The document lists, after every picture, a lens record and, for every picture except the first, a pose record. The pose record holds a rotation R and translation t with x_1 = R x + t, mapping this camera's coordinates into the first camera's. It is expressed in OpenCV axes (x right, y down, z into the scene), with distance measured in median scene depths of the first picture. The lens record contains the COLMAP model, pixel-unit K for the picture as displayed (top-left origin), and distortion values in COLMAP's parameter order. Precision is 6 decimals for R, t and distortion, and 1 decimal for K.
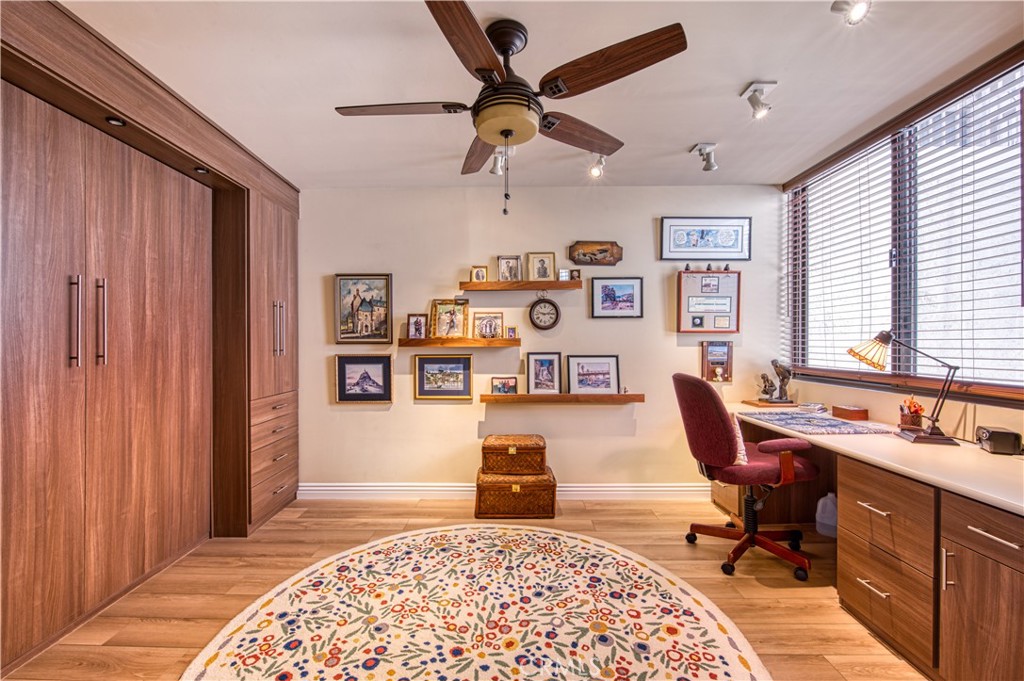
lens RADIAL K [[433.9, 0, 509.5], [0, 433.9, 342.2], [0, 0, 1]] dist [-0.000963, -0.000197]
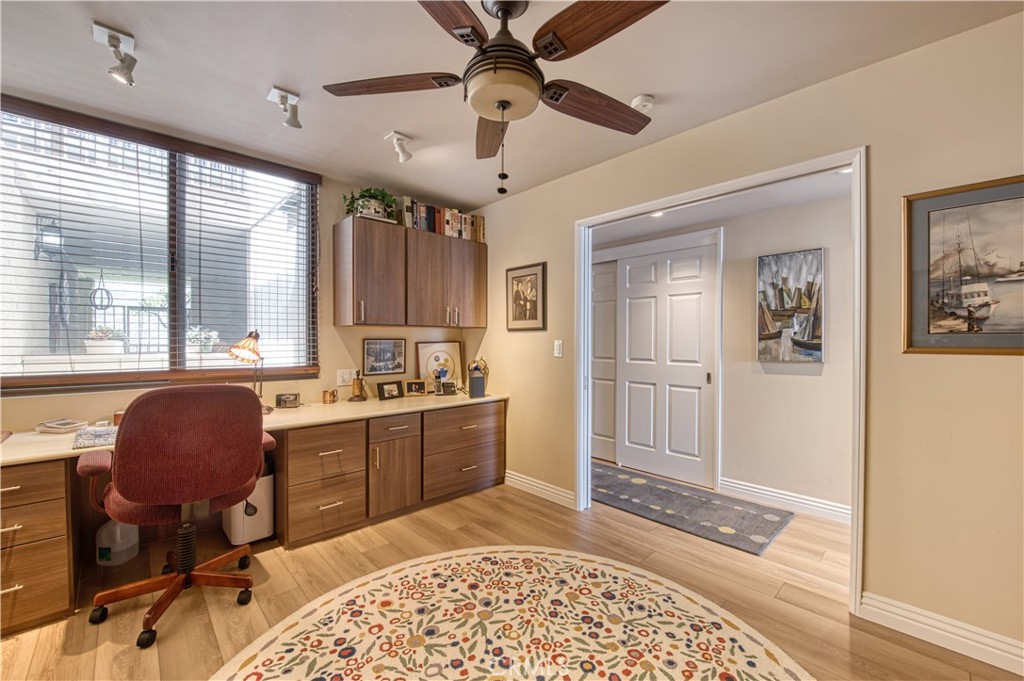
lens RADIAL K [[413.9, 0, 507.9], [0, 413.9, 341.3], [0, 0, 1]] dist [-0.004346, -0.000257]
pose [[-0.694643, -0.006210, 0.719328, -0.577833], [-0.005144, 0.999980, 0.003665, -0.007970], [-0.719336, -0.001154, -0.694661, 1.468759]]
